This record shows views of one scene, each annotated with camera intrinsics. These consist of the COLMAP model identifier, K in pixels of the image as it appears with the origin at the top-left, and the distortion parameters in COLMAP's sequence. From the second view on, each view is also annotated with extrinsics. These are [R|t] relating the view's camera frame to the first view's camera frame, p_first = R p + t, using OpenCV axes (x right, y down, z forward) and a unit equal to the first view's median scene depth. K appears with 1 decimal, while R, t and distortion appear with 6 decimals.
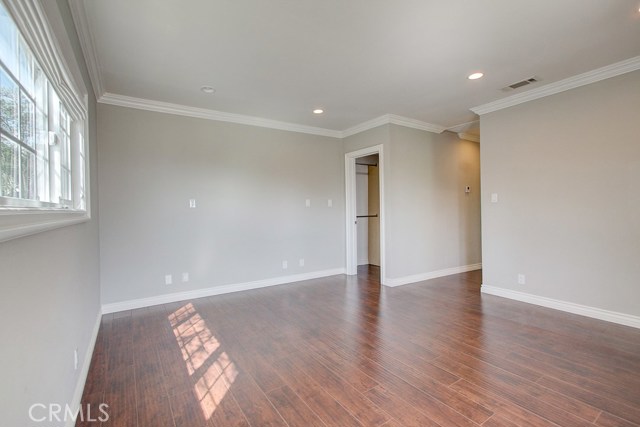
lens RADIAL K [[289.7, 0, 314.6], [0, 289.7, 216.0], [0, 0, 1]] dist [0.004699, 0.000489]
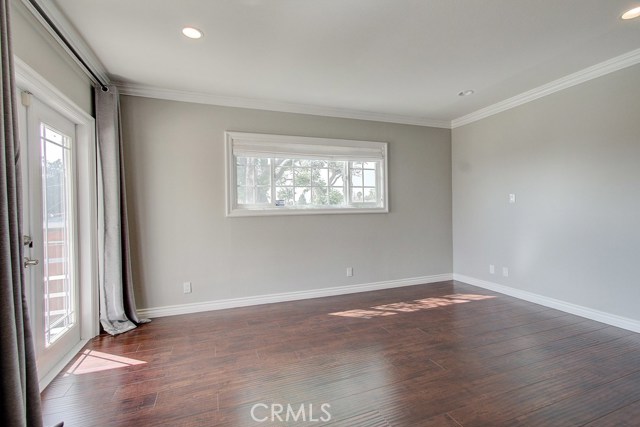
lens RADIAL K [[289.7, 0, 316.2], [0, 289.7, 209.6], [0, 0, 1]] dist [0.004699, 0.000489]
pose [[-0.207803, 0.017286, -0.978018, 0.796848], [0.000439, 0.999845, 0.017579, -0.025517], [0.978171, 0.003224, -0.207779, 0.677852]]
